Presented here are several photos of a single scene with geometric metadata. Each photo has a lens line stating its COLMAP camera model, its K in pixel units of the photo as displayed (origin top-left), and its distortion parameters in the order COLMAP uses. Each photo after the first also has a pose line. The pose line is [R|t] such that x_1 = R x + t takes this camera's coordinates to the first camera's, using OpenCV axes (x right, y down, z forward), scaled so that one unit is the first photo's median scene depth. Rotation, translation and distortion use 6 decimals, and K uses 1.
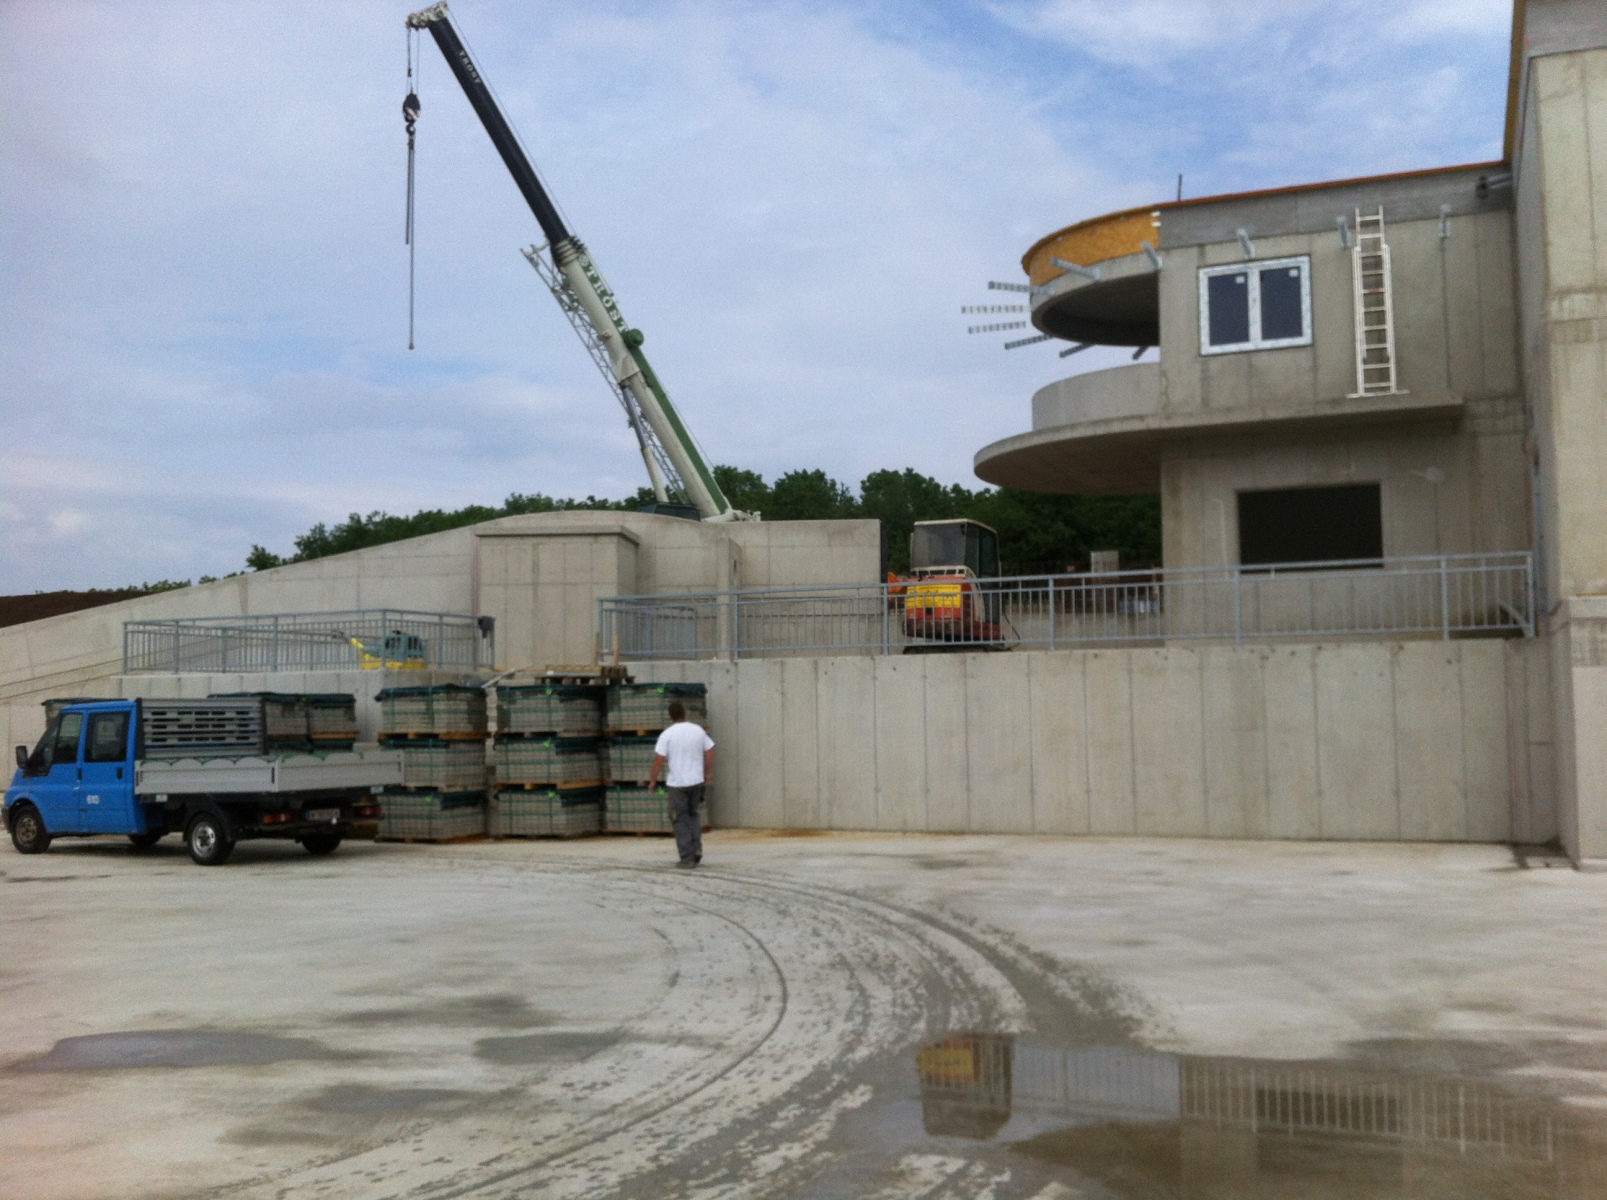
lens RADIAL K [[1516.3, 0, 803.5], [0, 1516.3, 600.0], [0, 0, 1]] dist [0.141555, -0.403026]
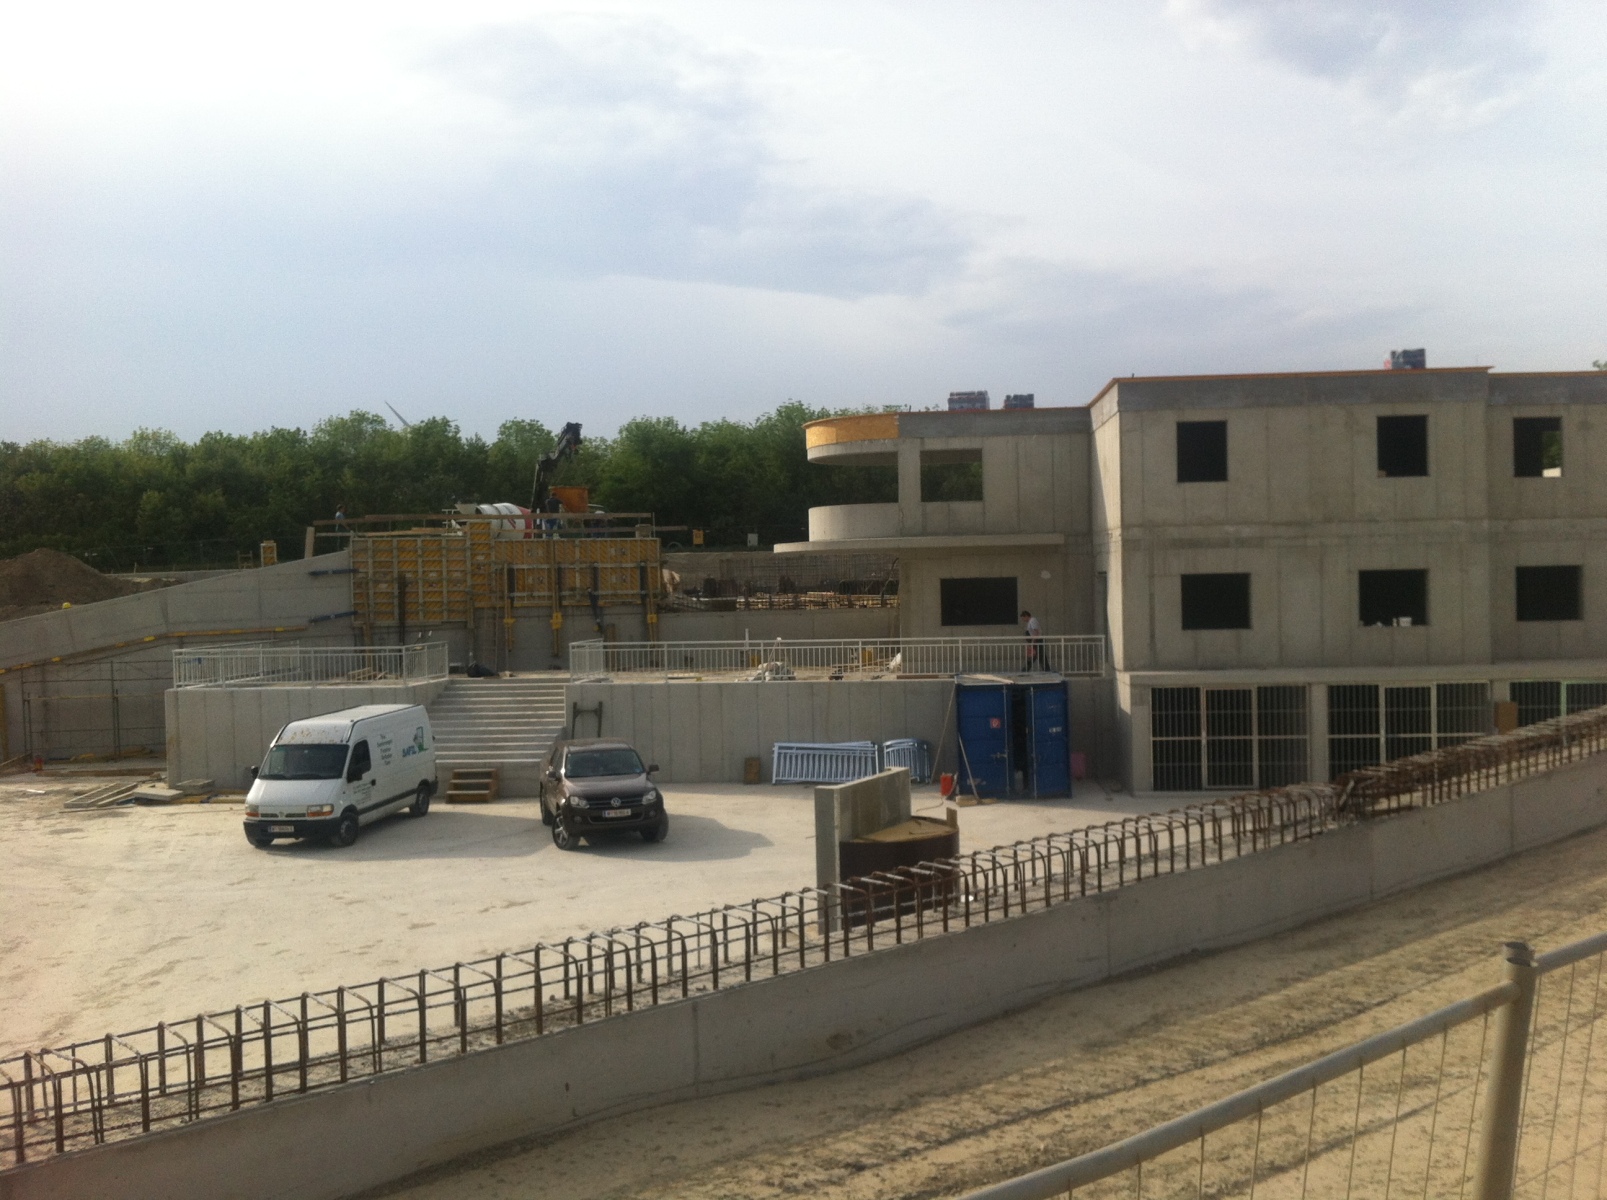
lens RADIAL K [[1516.3, 0, 803.5], [0, 1516.3, 600.0], [0, 0, 1]] dist [0.141555, -0.403026]
pose [[0.943148, -0.019136, 0.331821, -0.467750], [-0.010116, 0.996226, 0.086205, -0.203704], [-0.332218, -0.084660, 0.939395, -0.626908]]
